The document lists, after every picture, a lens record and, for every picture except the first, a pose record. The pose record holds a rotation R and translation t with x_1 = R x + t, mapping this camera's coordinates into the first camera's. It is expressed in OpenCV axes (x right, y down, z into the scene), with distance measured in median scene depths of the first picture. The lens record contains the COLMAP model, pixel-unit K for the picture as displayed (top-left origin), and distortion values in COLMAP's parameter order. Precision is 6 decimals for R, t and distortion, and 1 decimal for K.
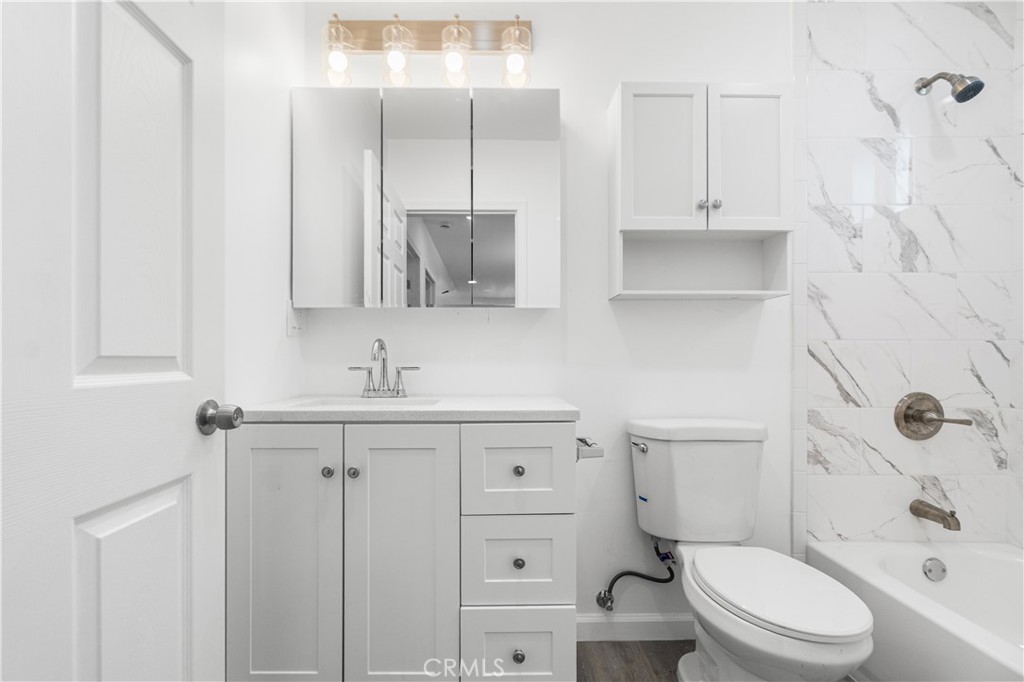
lens RADIAL K [[458.5, 0, 496.2], [0, 458.5, 362.9], [0, 0, 1]] dist [-0.010965, 0.006612]
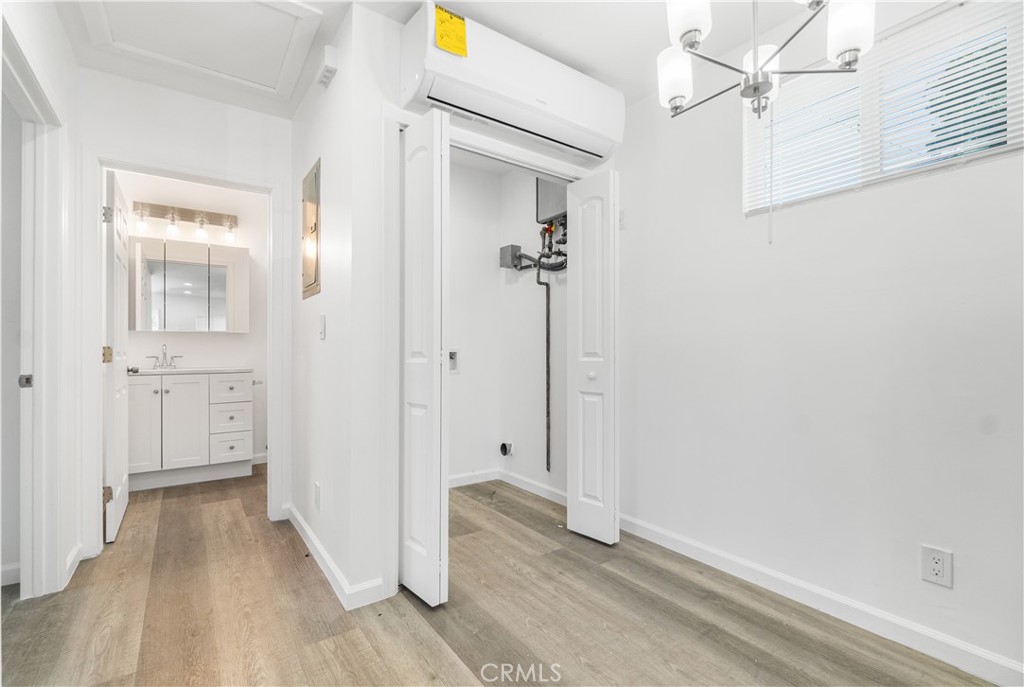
lens RADIAL K [[461.3, 0, 486.9], [0, 461.3, 354.4], [0, 0, 1]] dist [-0.000170, -0.000339]
pose [[0.847778, -0.000377, 0.530351, -0.106290], [-0.001008, 0.999997, 0.002322, -0.003691], [-0.530350, -0.002502, 0.847775, -1.939162]]
